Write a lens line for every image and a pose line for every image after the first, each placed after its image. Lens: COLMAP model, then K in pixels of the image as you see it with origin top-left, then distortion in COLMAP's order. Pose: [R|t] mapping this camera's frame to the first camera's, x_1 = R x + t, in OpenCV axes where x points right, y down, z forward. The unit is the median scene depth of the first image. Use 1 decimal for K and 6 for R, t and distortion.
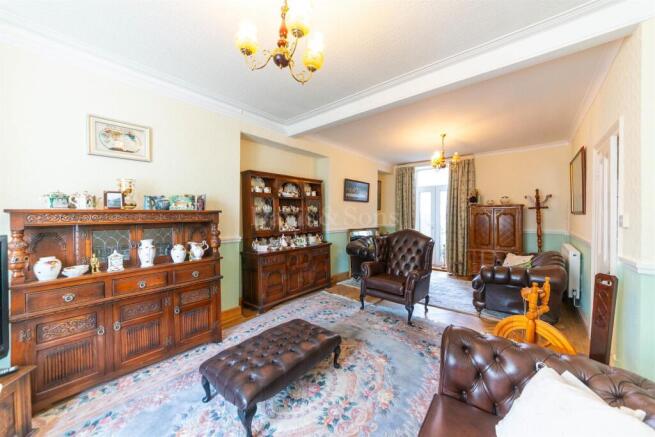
lens RADIAL K [[241.8, 0, 329.7], [0, 241.8, 213.9], [0, 0, 1]] dist [-0.000862, -0.000064]
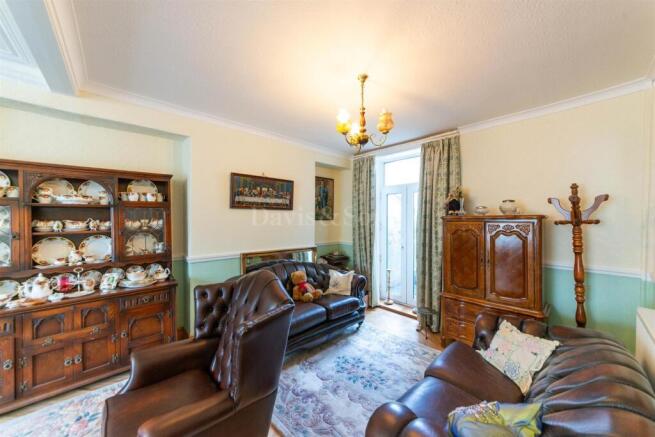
lens RADIAL K [[234.0, 0, 330.5], [0, 234.0, 217.2], [0, 0, 1]] dist [-0.001699, -0.000204]
pose [[0.993081, 0.000739, -0.117426, 0.413404], [-0.001079, 0.999995, -0.002836, -0.032457], [0.117424, 0.002943, 0.993078, 0.460905]]
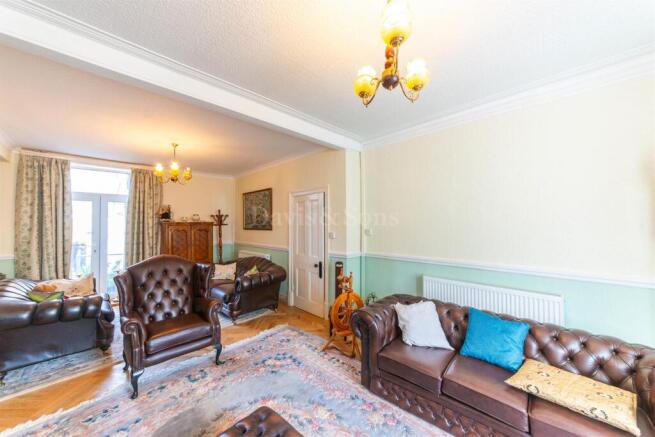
lens RADIAL K [[234.0, 0, 328.2], [0, 234.0, 217.8], [0, 0, 1]] dist [-0.001699, -0.000204]
pose [[0.070805, 0.019406, 0.997301, -0.309540], [0.008058, 0.999767, -0.020026, -0.030645], [-0.997458, 0.009454, 0.070632, 0.340629]]
